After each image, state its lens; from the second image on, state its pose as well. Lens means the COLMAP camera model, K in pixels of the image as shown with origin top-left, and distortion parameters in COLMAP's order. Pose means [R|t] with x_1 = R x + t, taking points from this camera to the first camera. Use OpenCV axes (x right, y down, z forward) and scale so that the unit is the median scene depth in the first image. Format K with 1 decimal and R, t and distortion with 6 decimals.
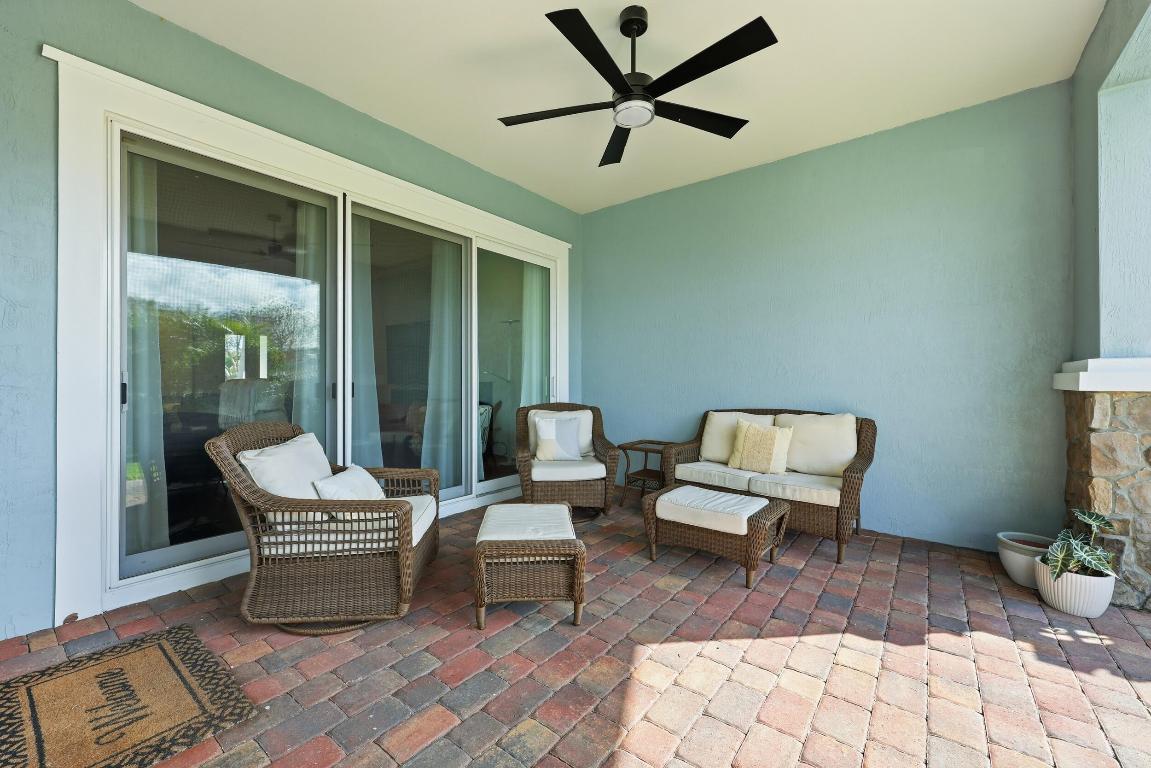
lens RADIAL K [[463.5, 0, 573.3], [0, 463.5, 380.7], [0, 0, 1]] dist [0.001075, 0.000185]
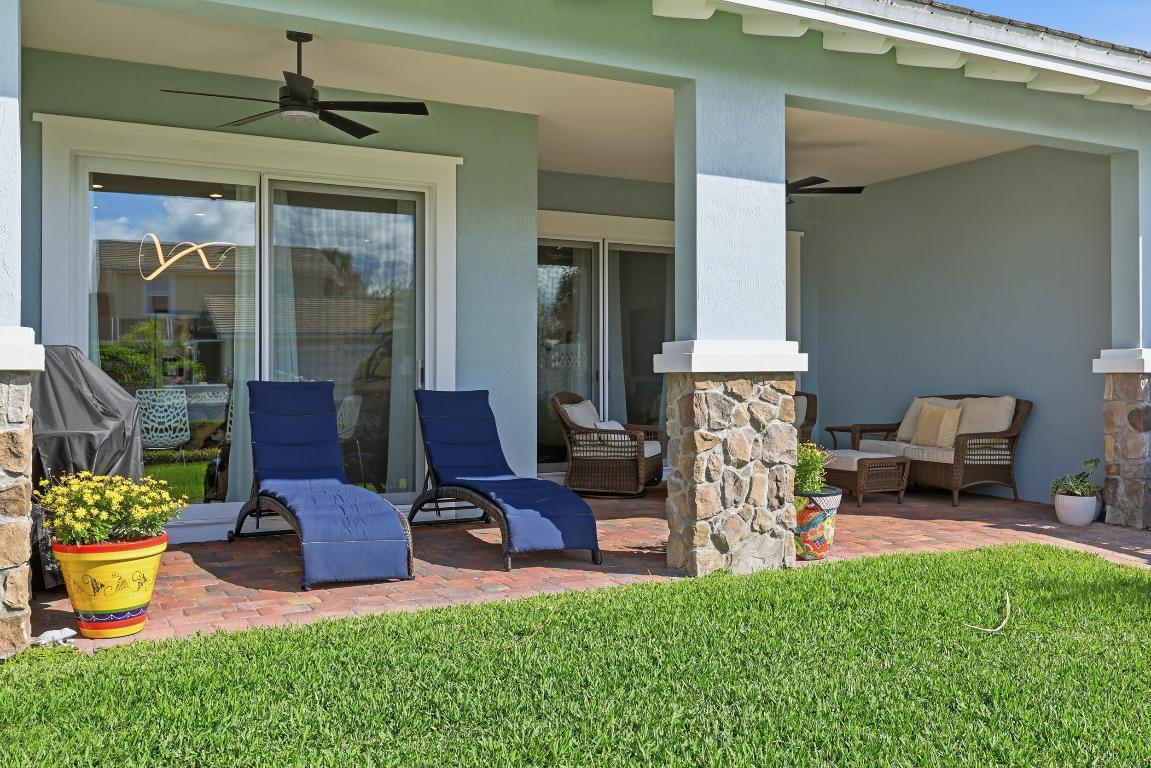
lens RADIAL K [[1007.3, 0, 575.5], [0, 1007.3, 384.0], [0, 0, 1]] dist [0.000689, -0.000305]
pose [[0.905244, 0.000028, -0.424892, 0.725769], [0.002819, 0.999978, 0.006072, 0.025357], [0.424883, -0.006695, 0.905223, -1.798124]]
